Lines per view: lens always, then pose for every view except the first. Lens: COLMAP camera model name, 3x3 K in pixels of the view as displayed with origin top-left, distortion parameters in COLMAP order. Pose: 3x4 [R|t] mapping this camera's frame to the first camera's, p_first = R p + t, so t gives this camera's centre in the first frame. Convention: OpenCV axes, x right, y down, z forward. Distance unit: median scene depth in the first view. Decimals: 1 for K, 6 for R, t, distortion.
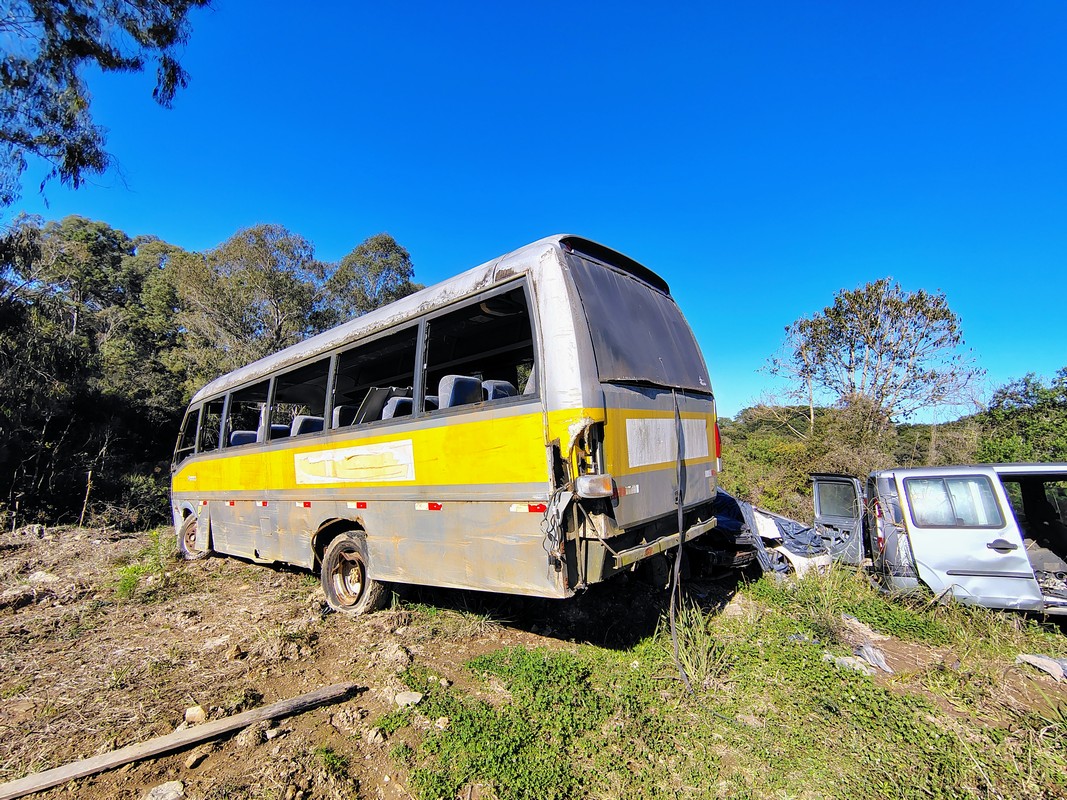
lens RADIAL K [[497.0, 0, 537.0], [0, 497.0, 410.4], [0, 0, 1]] dist [-0.007831, 0.001476]
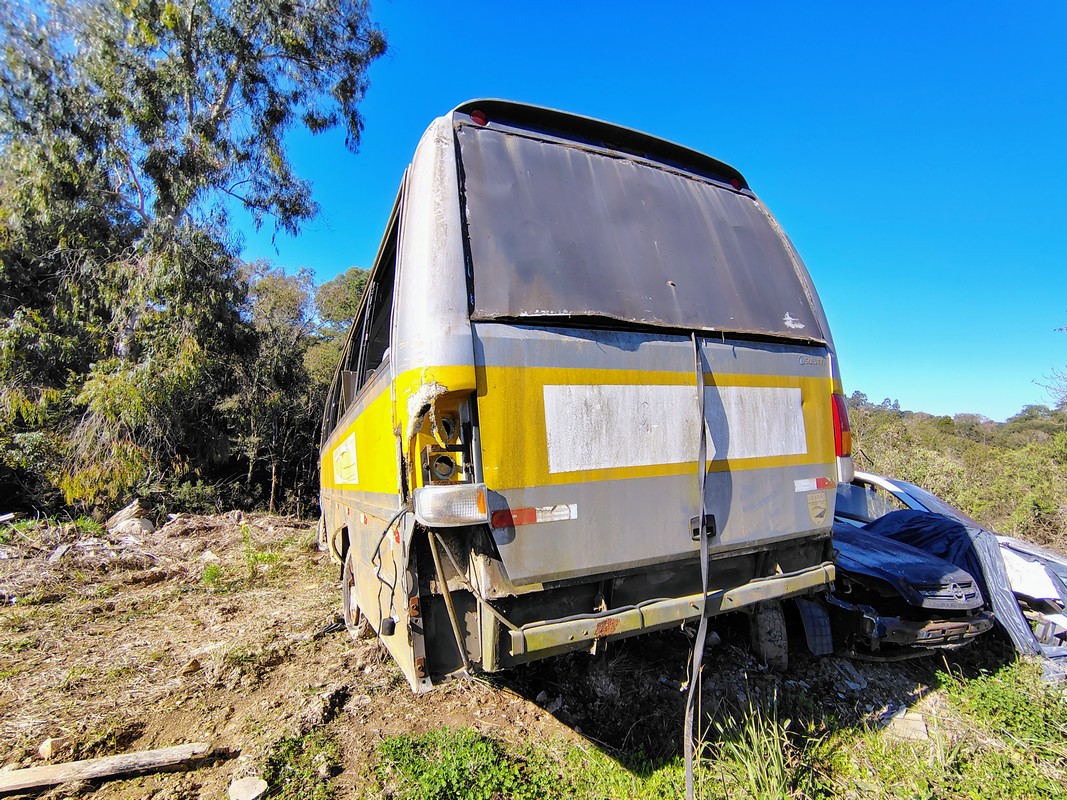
lens RADIAL K [[497.0, 0, 537.0], [0, 497.0, 410.4], [0, 0, 1]] dist [-0.007831, 0.001476]
pose [[0.905839, -0.035135, -0.422163, 0.361375], [0.035437, 0.999346, -0.007135, 0.043379], [0.422138, -0.008497, 0.906492, 0.434399]]
